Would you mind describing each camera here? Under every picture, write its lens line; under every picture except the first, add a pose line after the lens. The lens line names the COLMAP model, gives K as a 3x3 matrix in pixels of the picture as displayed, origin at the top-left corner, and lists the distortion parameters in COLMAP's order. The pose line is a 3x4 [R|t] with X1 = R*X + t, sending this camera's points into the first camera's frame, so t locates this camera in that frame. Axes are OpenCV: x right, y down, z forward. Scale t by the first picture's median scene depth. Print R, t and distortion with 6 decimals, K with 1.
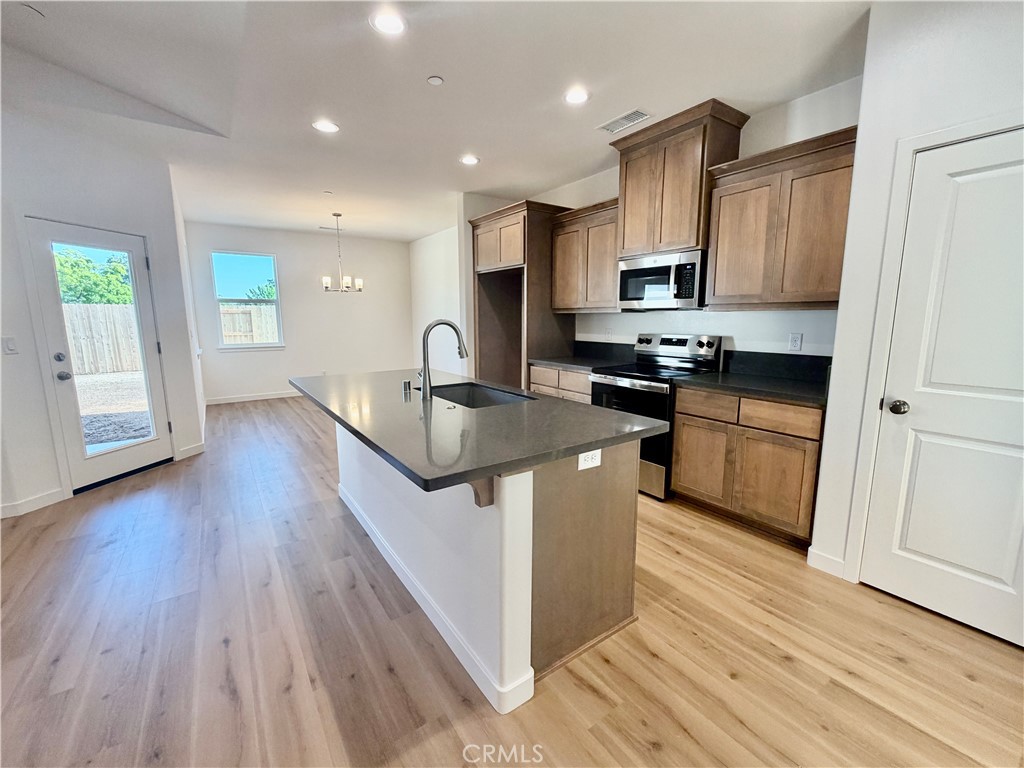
lens RADIAL K [[430.3, 0, 514.0], [0, 430.3, 386.7], [0, 0, 1]] dist [-0.001007, 0.000517]
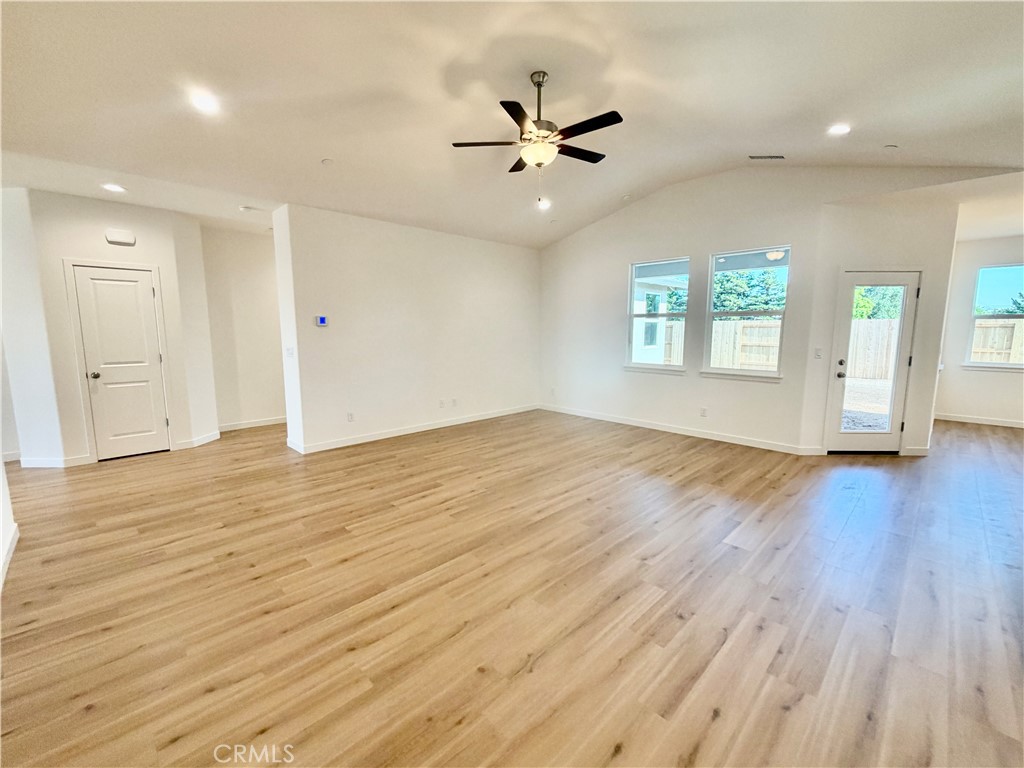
lens RADIAL K [[430.3, 0, 511.5], [0, 430.3, 383.4], [0, 0, 1]] dist [-0.001007, 0.000517]
pose [[0.169824, 0.128288, -0.977089, 0.222156], [-0.159168, 0.982043, 0.101274, 0.034446], [0.972536, 0.138322, 0.187194, -0.387509]]
